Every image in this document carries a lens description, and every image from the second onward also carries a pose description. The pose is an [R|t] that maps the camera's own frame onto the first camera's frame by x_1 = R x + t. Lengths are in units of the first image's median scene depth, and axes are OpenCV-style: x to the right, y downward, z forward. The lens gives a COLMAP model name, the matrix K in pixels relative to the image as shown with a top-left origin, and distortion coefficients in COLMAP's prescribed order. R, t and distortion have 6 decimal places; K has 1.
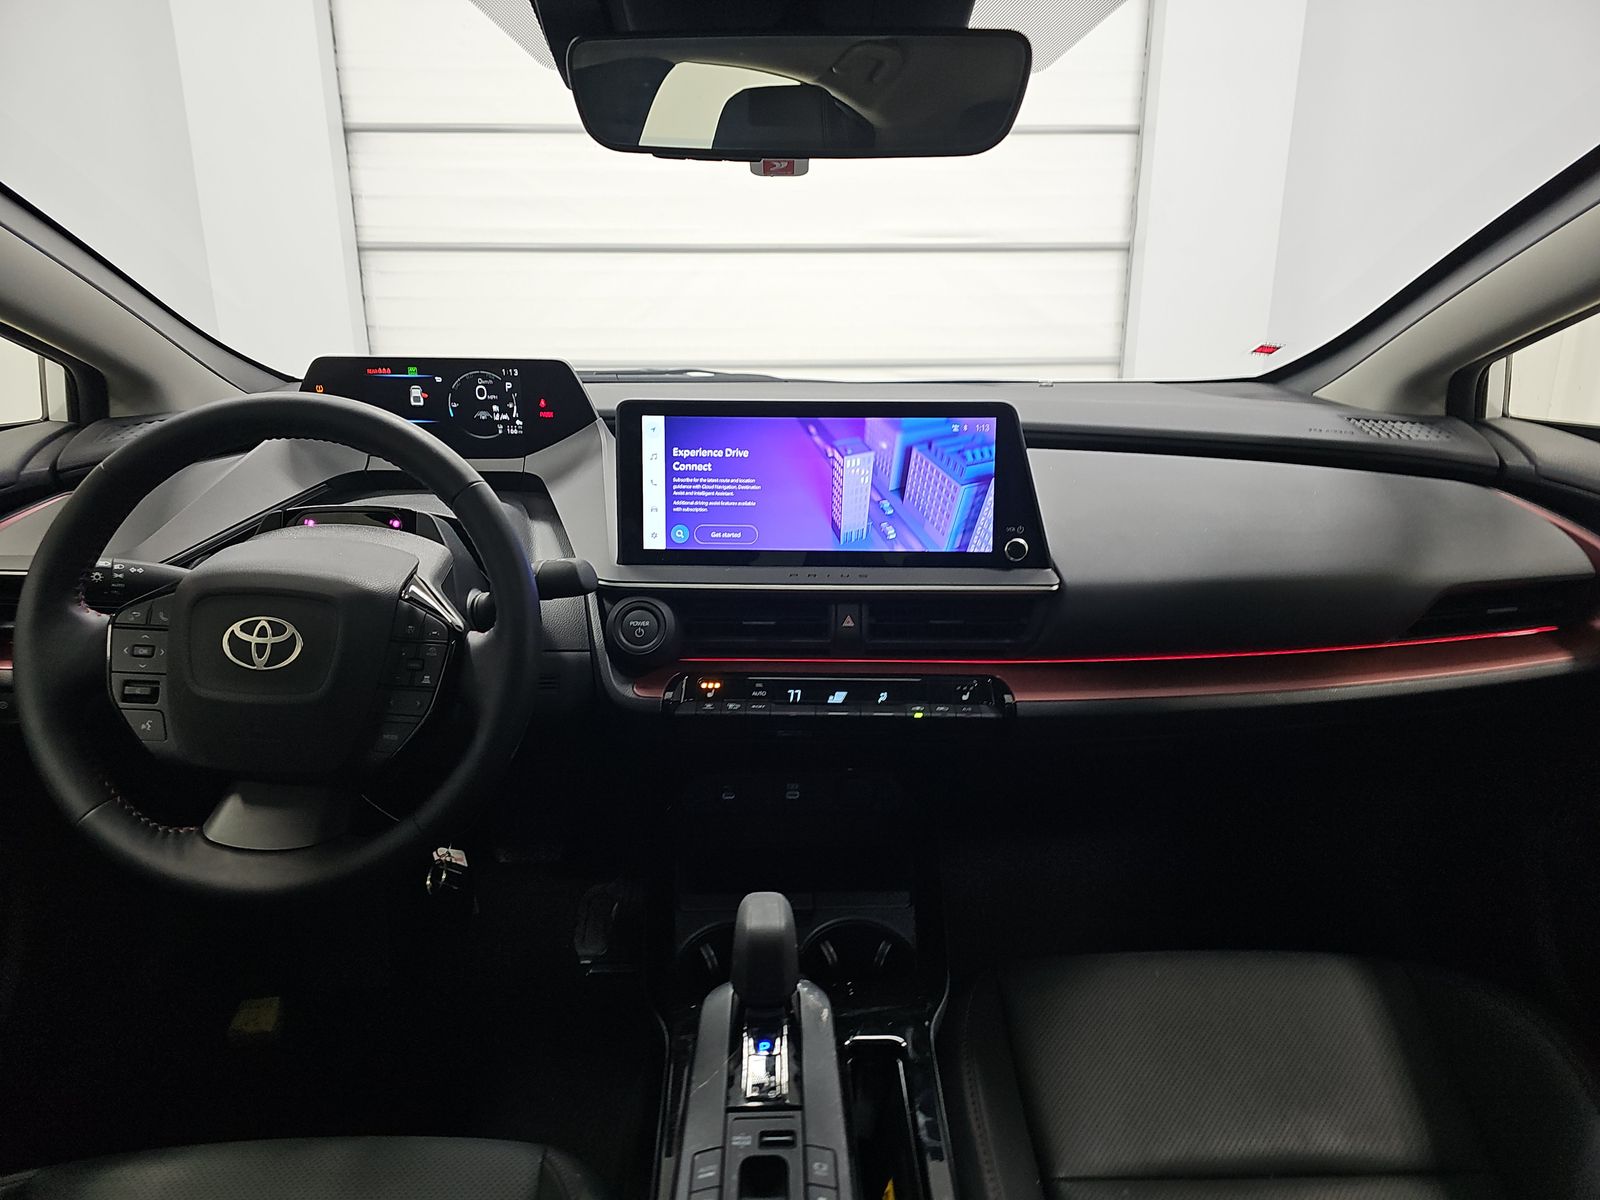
lens RADIAL K [[1044.1, 0, 800.0], [0, 1044.1, 600.0], [0, 0, 1]] dist [0.003779, -0.001554]
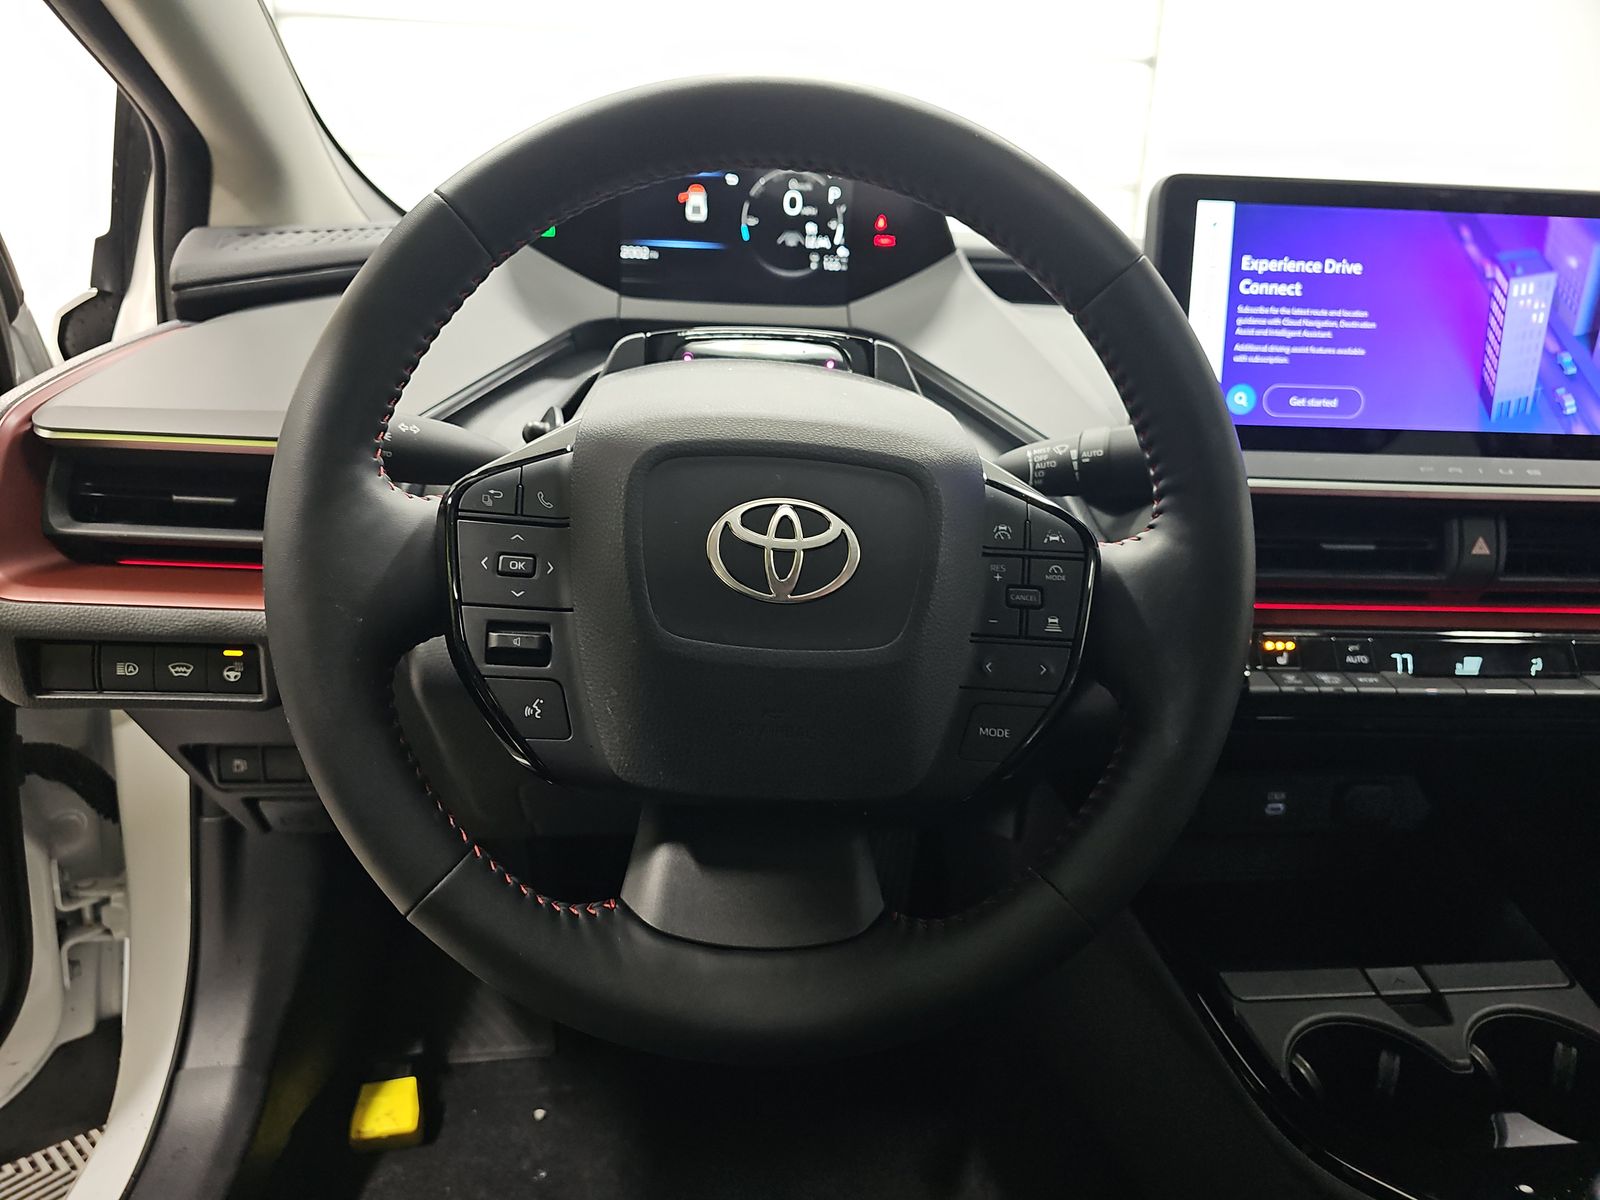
lens RADIAL K [[1114.9, 0, 800.0], [0, 1114.9, 600.0], [0, 0, 1]] dist [0.059510, -0.120149]
pose [[0.998982, 0.009532, 0.044085, -0.404954], [-0.010905, 0.999460, 0.030997, 0.037431], [-0.043766, -0.031447, 0.998547, 0.348298]]
